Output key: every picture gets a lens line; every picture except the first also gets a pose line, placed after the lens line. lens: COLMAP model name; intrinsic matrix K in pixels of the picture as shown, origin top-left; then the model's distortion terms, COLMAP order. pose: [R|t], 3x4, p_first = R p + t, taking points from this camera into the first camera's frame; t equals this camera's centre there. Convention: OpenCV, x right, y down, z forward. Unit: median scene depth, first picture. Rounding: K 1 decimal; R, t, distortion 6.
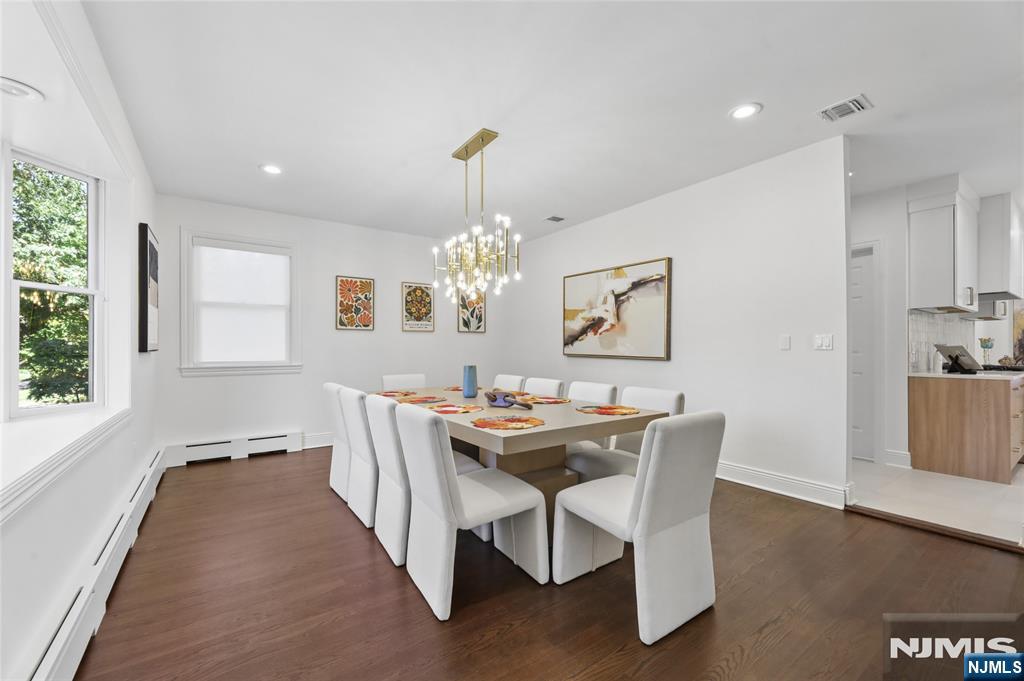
lens RADIAL K [[427.4, 0, 513.1], [0, 427.4, 343.3], [0, 0, 1]] dist [0.007669, -0.000614]
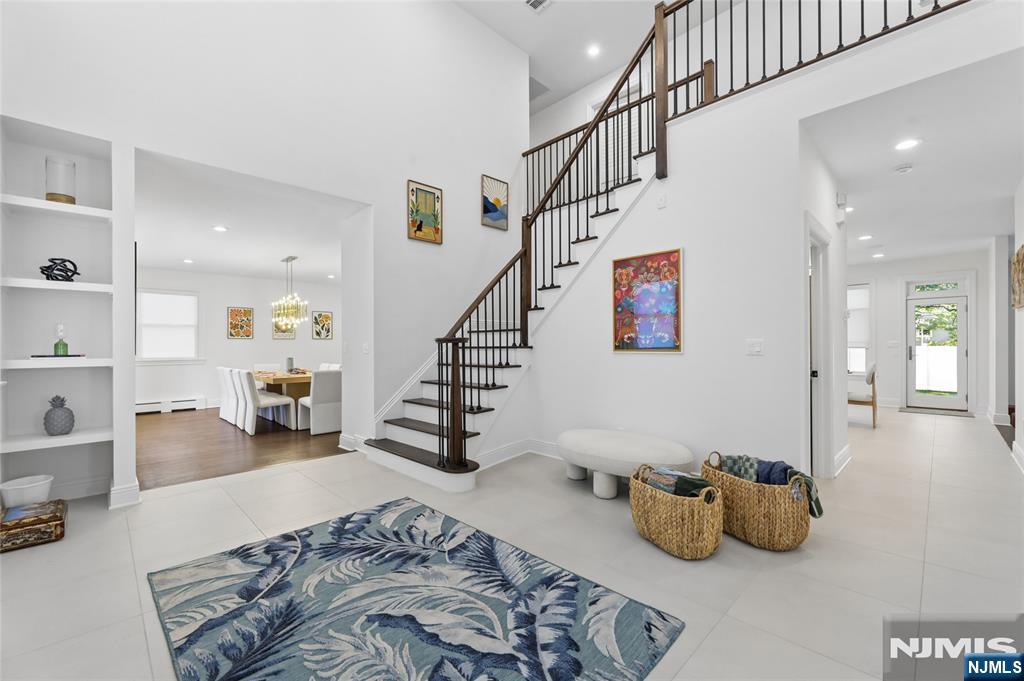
lens RADIAL K [[427.4, 0, 512.0], [0, 427.4, 338.6], [0, 0, 1]] dist [0.007669, -0.000614]
pose [[0.987785, -0.001549, 0.155818, 0.990502], [0.002770, 0.999967, -0.007621, -0.036280], [-0.155801, 0.007959, 0.987756, -1.947225]]
